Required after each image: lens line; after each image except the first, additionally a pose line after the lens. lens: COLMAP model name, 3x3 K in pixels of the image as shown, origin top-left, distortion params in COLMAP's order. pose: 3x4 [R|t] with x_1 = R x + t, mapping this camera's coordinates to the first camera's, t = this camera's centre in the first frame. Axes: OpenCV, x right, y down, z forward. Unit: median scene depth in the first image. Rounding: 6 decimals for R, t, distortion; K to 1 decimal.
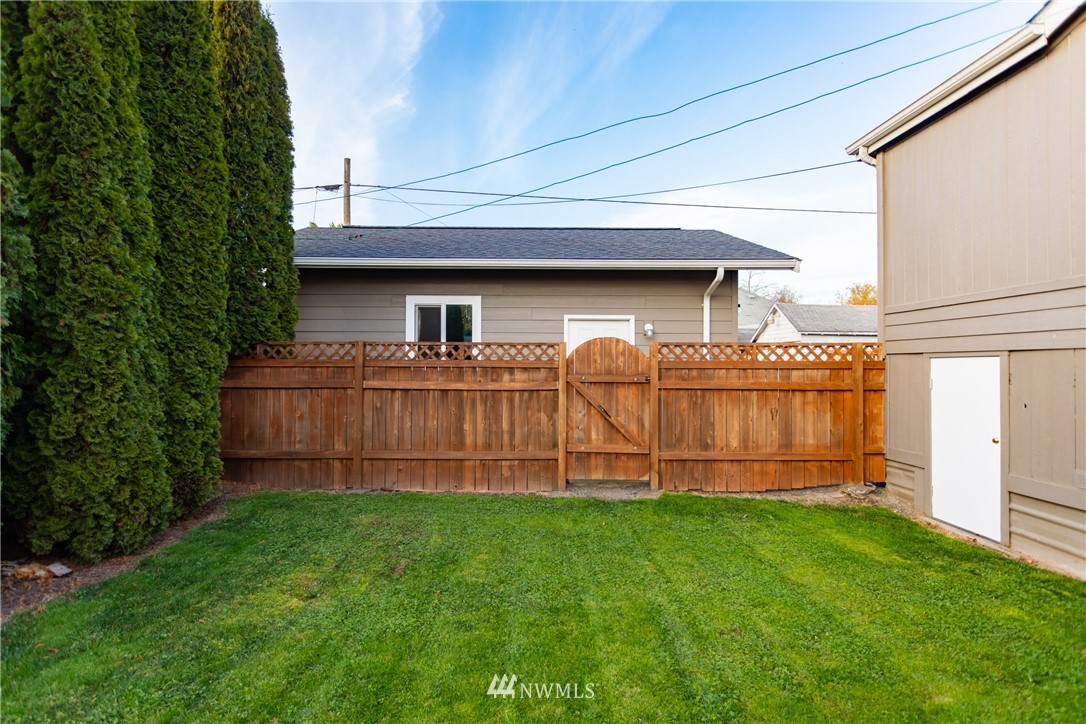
lens RADIAL K [[582.7, 0, 543.0], [0, 582.7, 362.0], [0, 0, 1]] dist [0.001453, 0.000856]
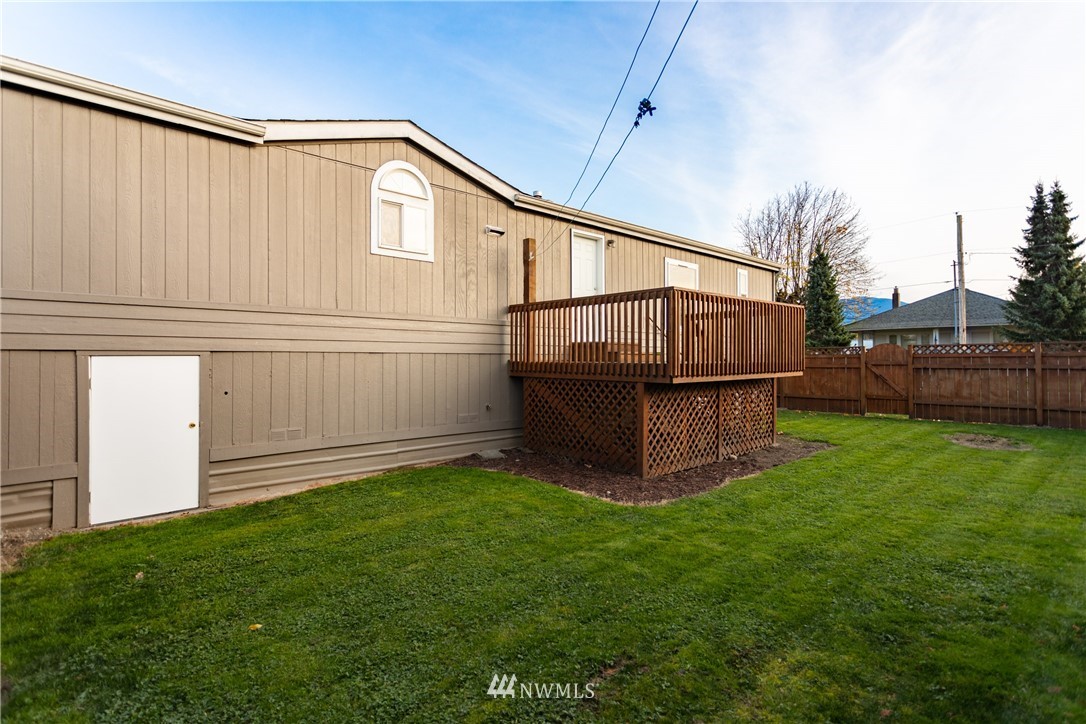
lens RADIAL K [[525.6, 0, 543.0], [0, 525.6, 362.0], [0, 0, 1]] dist [0.002732, 0.000822]
pose [[-0.667699, -0.011036, 0.744349, -0.397823], [-0.004424, 0.999931, 0.010857, -0.008975], [-0.744418, 0.003957, -0.667702, 0.908877]]
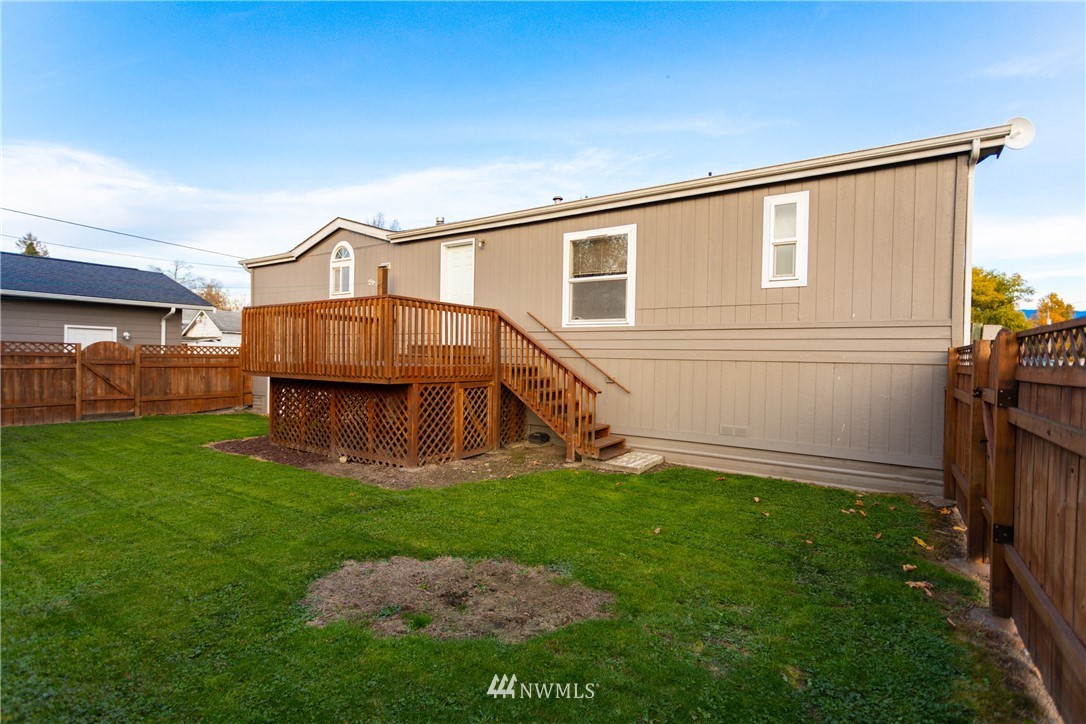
lens RADIAL K [[525.6, 0, 543.0], [0, 525.6, 362.0], [0, 0, 1]] dist [0.002732, 0.000822]
pose [[0.577501, -0.001159, 0.816389, -0.495016], [-0.020026, 0.999678, 0.015585, -0.029033], [-0.816144, -0.025349, 0.577292, -1.230062]]
